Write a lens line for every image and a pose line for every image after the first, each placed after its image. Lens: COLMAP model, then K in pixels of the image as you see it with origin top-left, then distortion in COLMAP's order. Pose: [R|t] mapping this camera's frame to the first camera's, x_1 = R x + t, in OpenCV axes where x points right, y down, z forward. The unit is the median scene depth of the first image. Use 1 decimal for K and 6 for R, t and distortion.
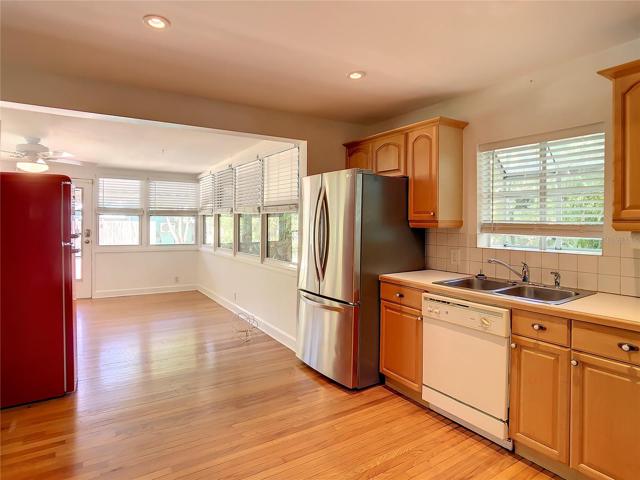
lens RADIAL K [[367.3, 0, 322.3], [0, 367.3, 221.8], [0, 0, 1]] dist [-0.044594, 0.014436]
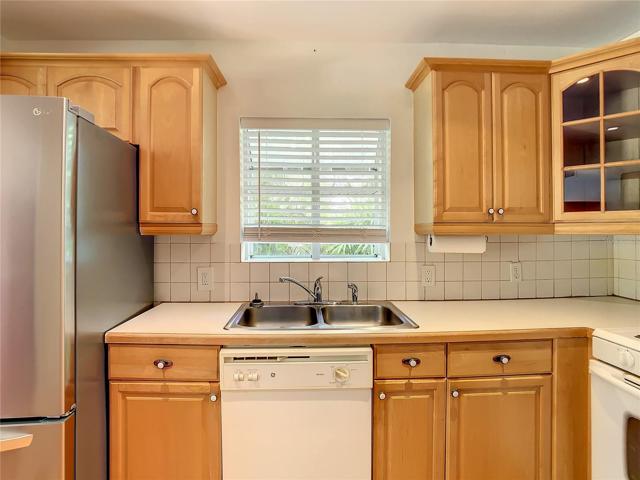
lens RADIAL K [[367.3, 0, 311.5], [0, 367.3, 235.7], [0, 0, 1]] dist [-0.044594, 0.014436]
pose [[0.530678, -0.014615, 0.847448, -0.109778], [0.003221, 0.999879, 0.015227, 0.009429], [-0.847568, -0.005351, 0.530661, 0.533460]]
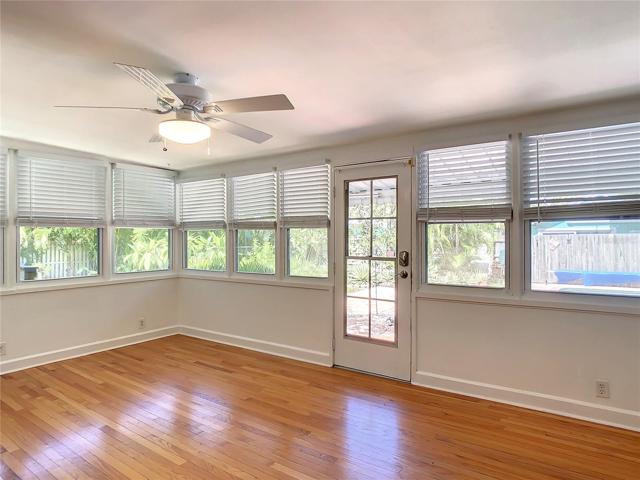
lens RADIAL K [[367.3, 0, 314.8], [0, 367.3, 236.1], [0, 0, 1]] dist [-0.044594, 0.014436]
pose [[0.328506, -0.023242, -0.944216, -0.377906], [0.008880, 0.999729, -0.021519, 0.017509], [0.944460, -0.001316, 0.328624, 1.468782]]
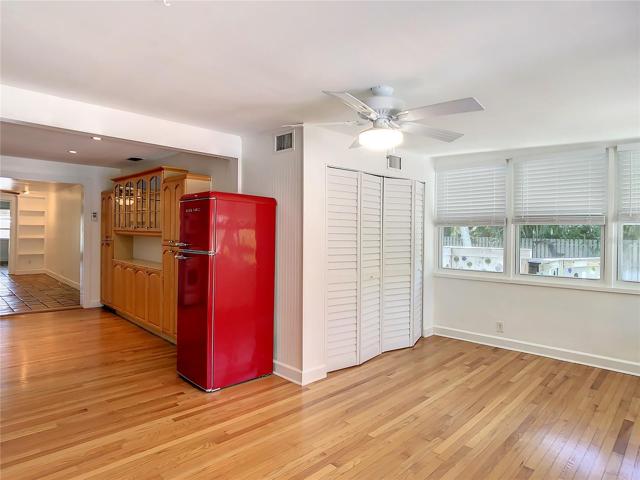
lens RADIAL K [[367.3, 0, 313.8], [0, 367.3, 236.6], [0, 0, 1]] dist [-0.044594, 0.014436]
pose [[-0.979467, -0.019413, -0.200668, -0.794243], [-0.021235, 0.999750, 0.006931, -0.000028], [0.200484, 0.011050, -0.979635, 2.131813]]
